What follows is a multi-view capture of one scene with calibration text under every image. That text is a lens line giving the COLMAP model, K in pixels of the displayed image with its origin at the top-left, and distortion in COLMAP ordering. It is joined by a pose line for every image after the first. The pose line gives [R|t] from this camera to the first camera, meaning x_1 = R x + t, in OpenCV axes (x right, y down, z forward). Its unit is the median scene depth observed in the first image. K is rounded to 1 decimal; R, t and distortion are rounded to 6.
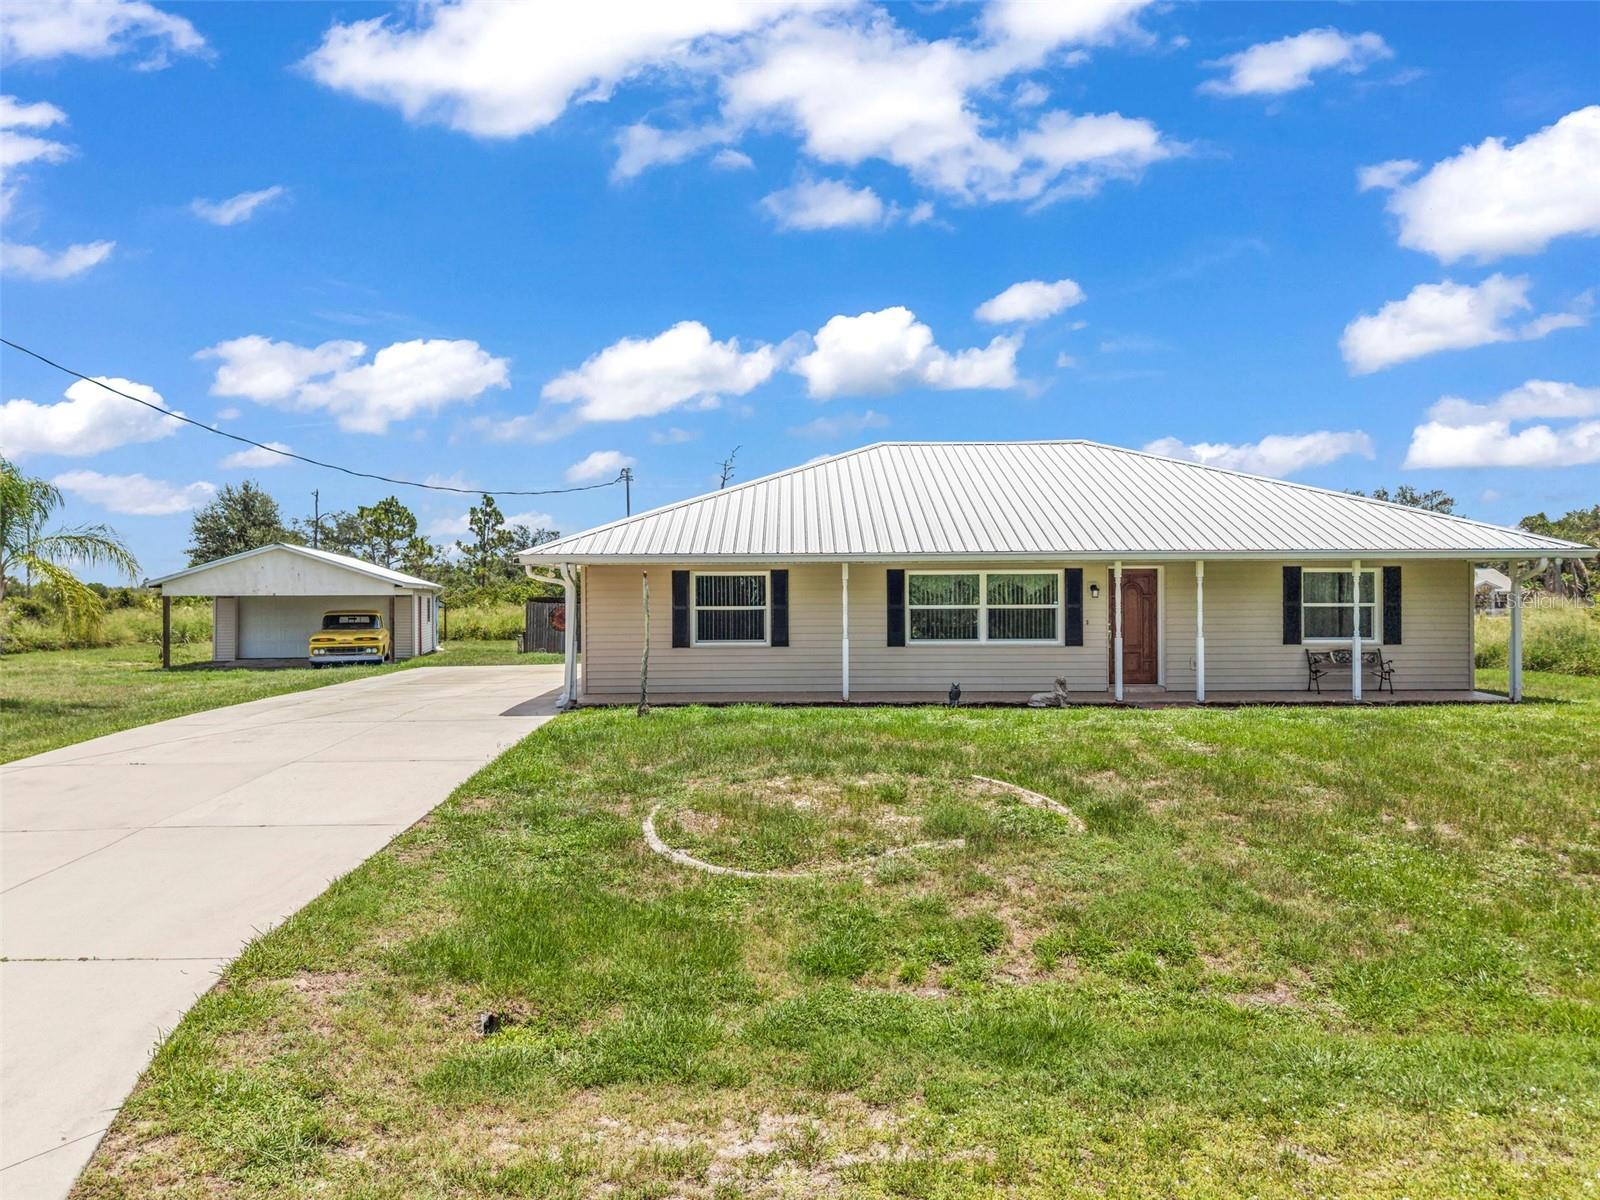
lens RADIAL K [[970.4, 0, 794.9], [0, 970.4, 630.0], [0, 0, 1]] dist [-0.000388, -0.024289]
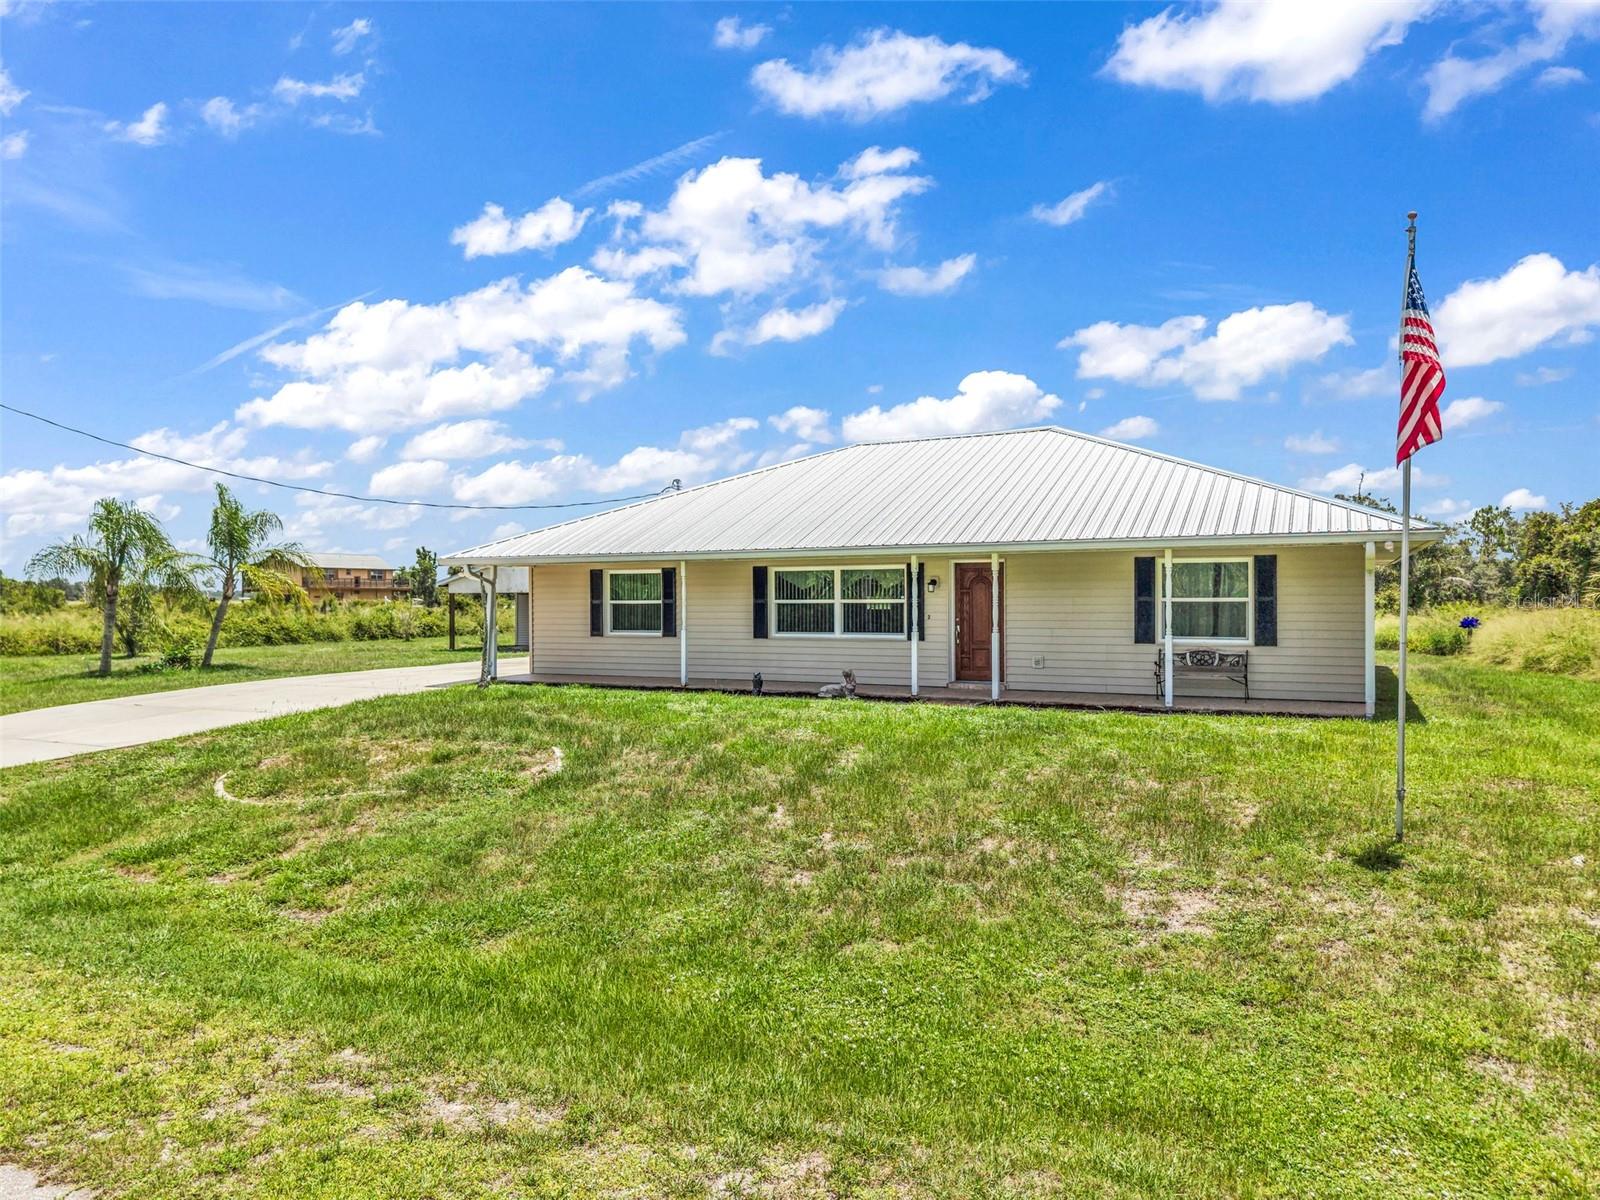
lens RADIAL K [[1067.8, 0, 797.9], [0, 1067.8, 602.6], [0, 0, 1]] dist [0.032928, -0.032721]
pose [[0.897444, 0.001785, -0.441126, 0.657214], [-0.010383, 0.999800, -0.017077, -0.002554], [0.441007, 0.019906, 0.897283, -0.037059]]
